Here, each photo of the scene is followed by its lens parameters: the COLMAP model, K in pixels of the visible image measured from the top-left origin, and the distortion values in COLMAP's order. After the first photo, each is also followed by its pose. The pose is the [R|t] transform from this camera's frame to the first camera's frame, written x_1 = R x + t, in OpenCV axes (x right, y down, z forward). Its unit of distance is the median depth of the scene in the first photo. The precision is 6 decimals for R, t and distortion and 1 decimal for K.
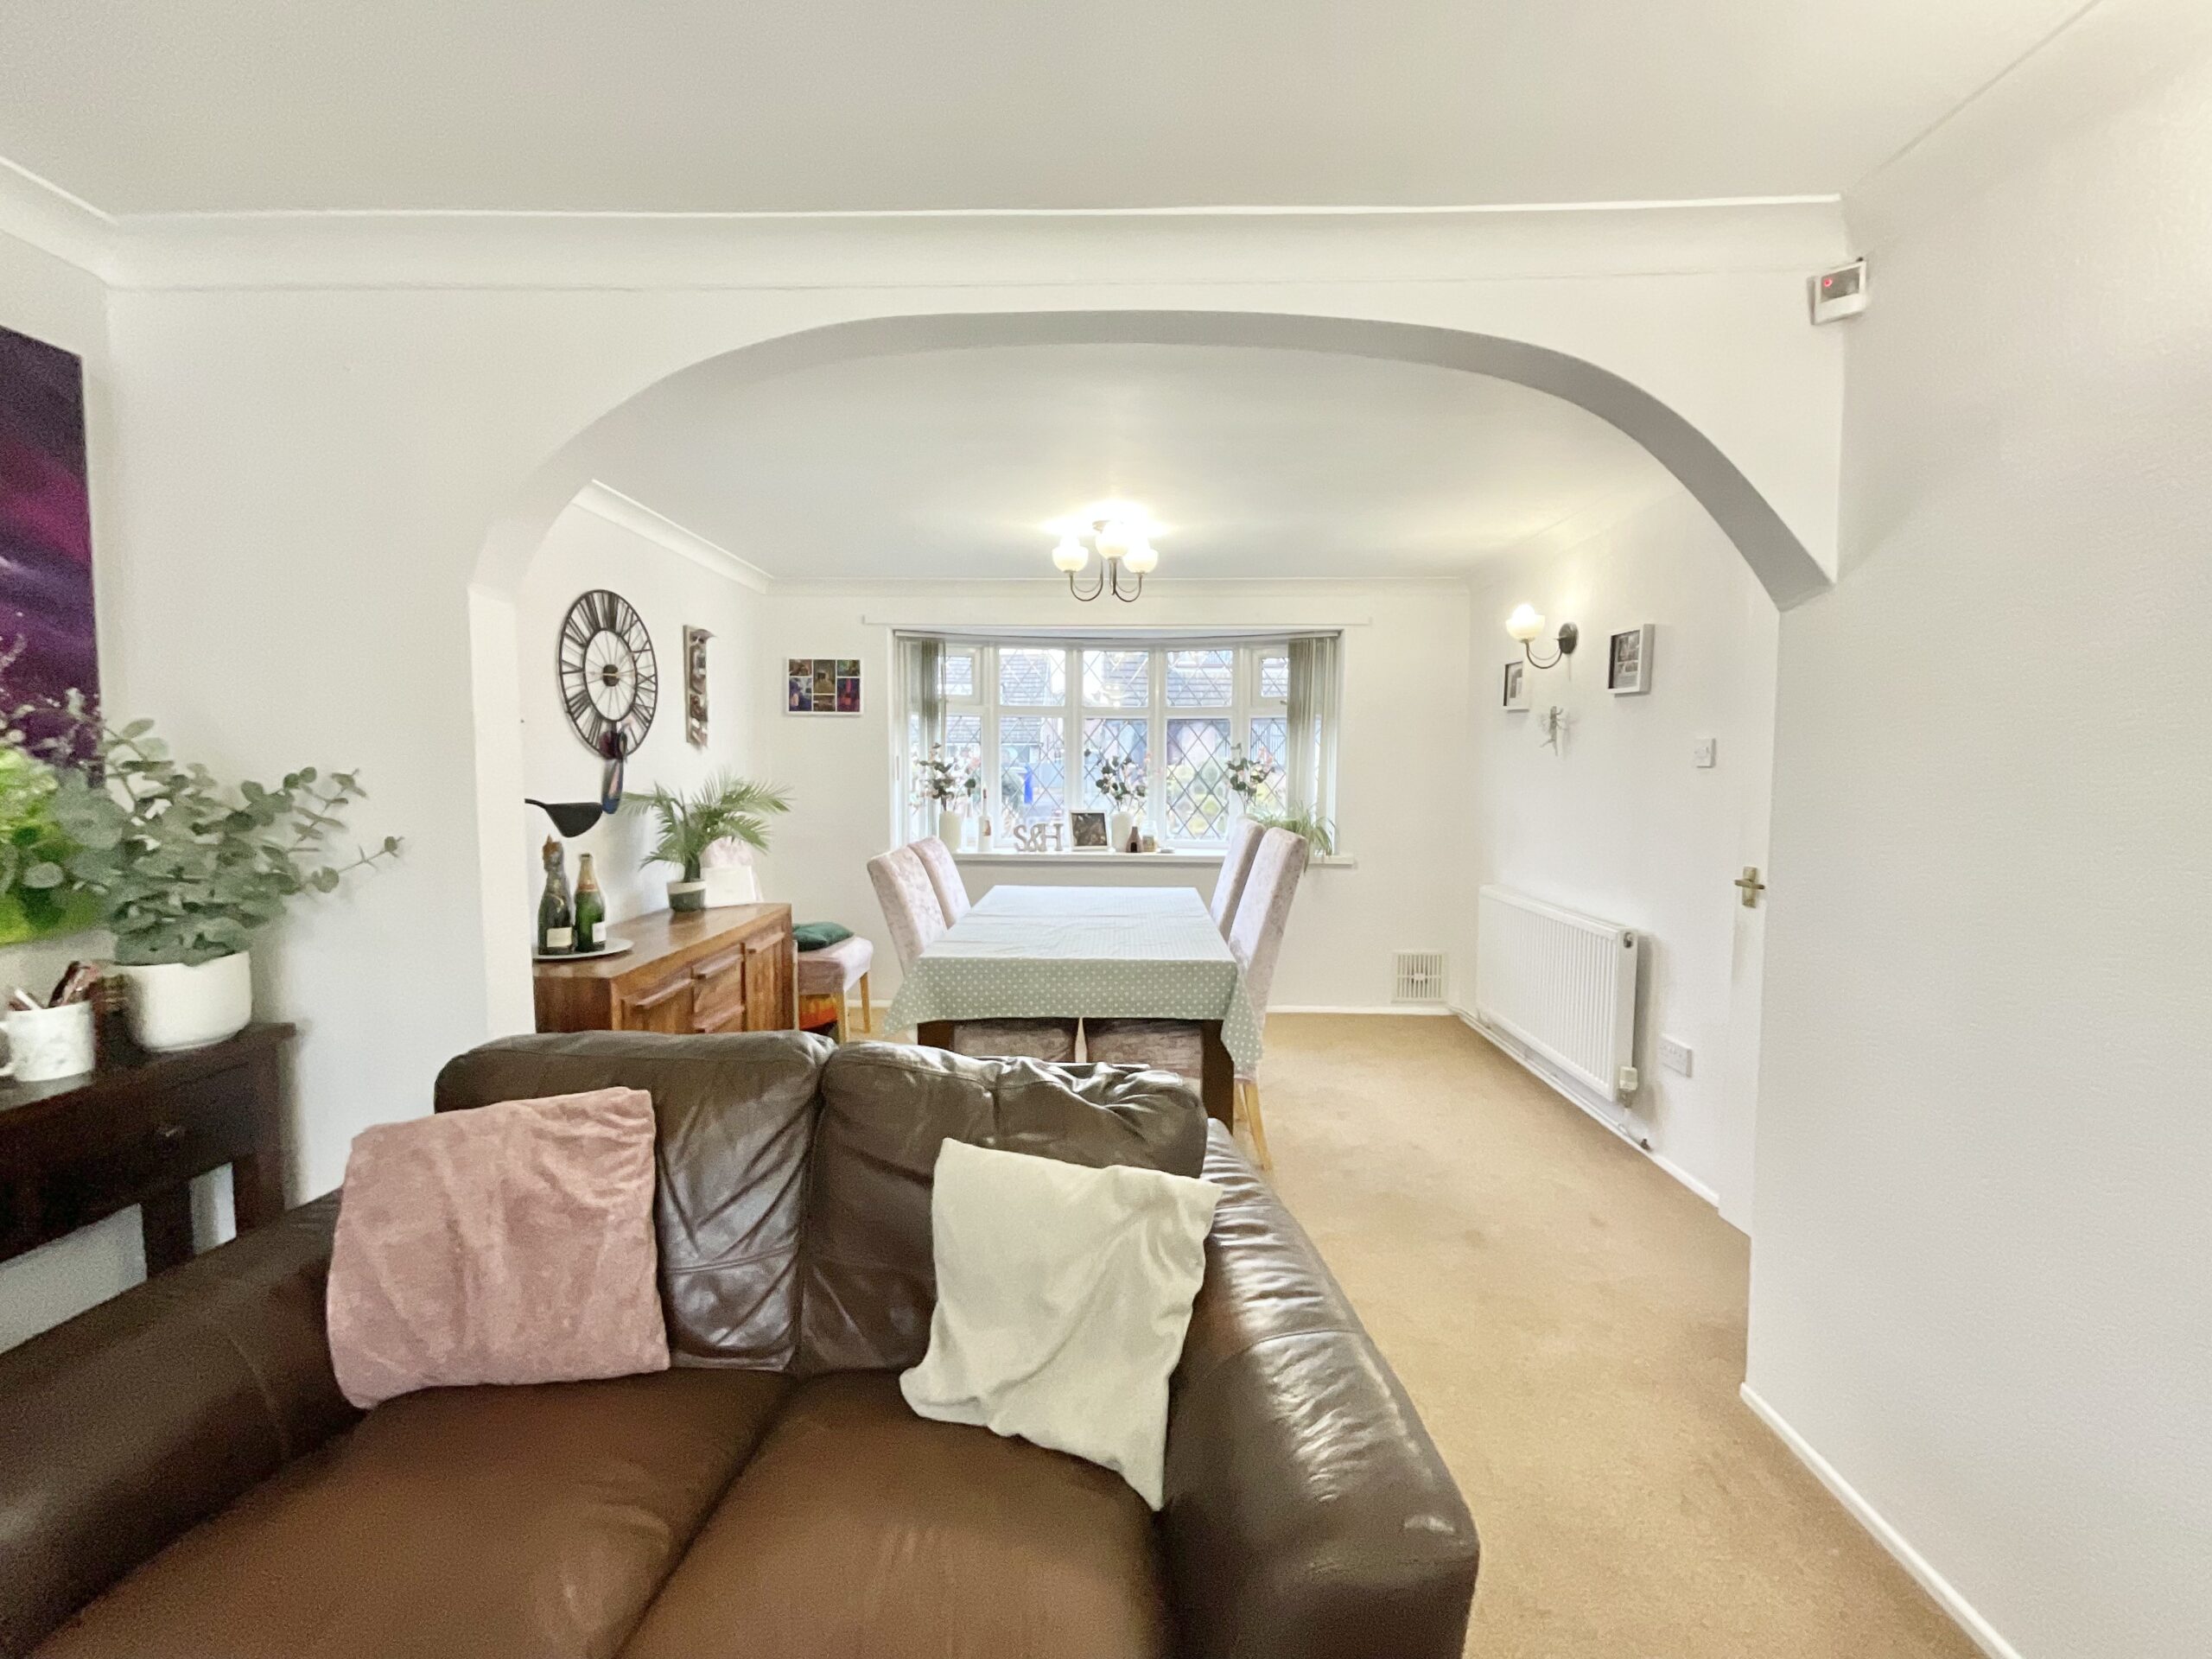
lens RADIAL K [[910.4, 0, 1100.6], [0, 910.4, 817.9], [0, 0, 1]] dist [-0.015452, 0.019740]
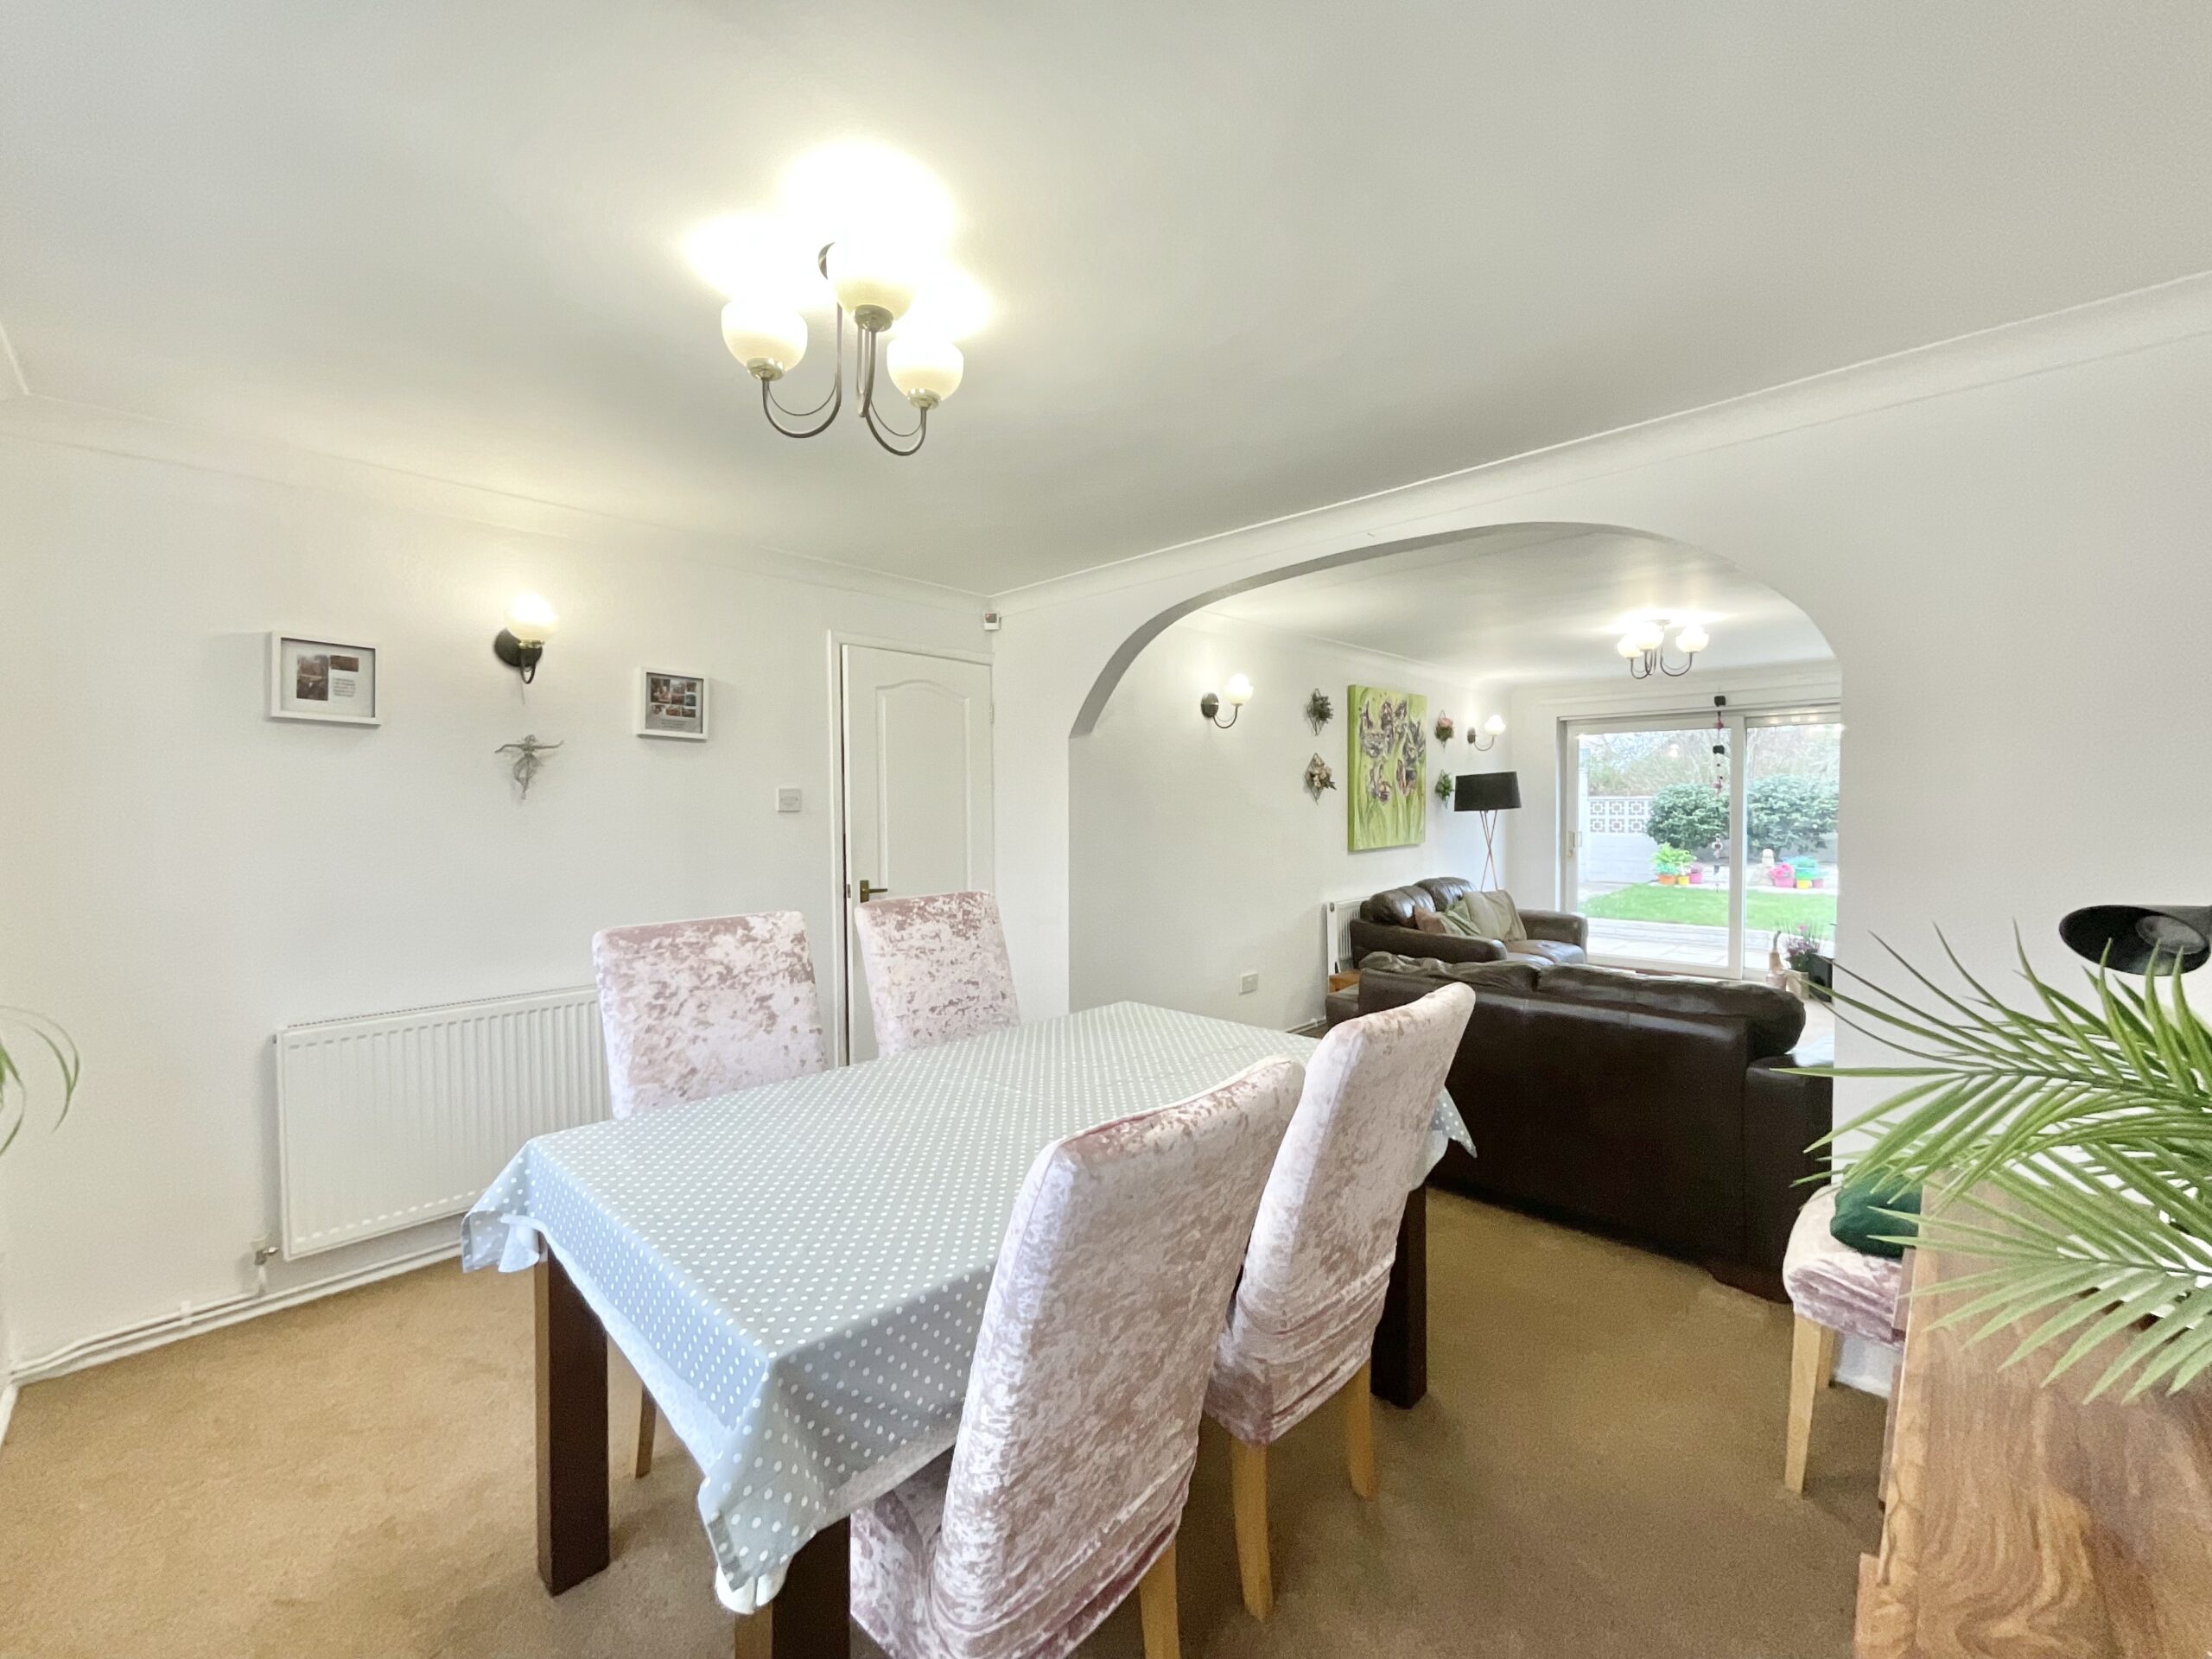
lens RADIAL K [[910.4, 0, 1100.6], [0, 910.4, 817.9], [0, 0, 1]] dist [-0.015452, 0.019740]
pose [[-0.740156, -0.014325, 0.672282, -0.361001], [0.037586, 0.997329, 0.062632, -0.084505], [-0.671384, 0.071626, -0.737640, 1.250453]]
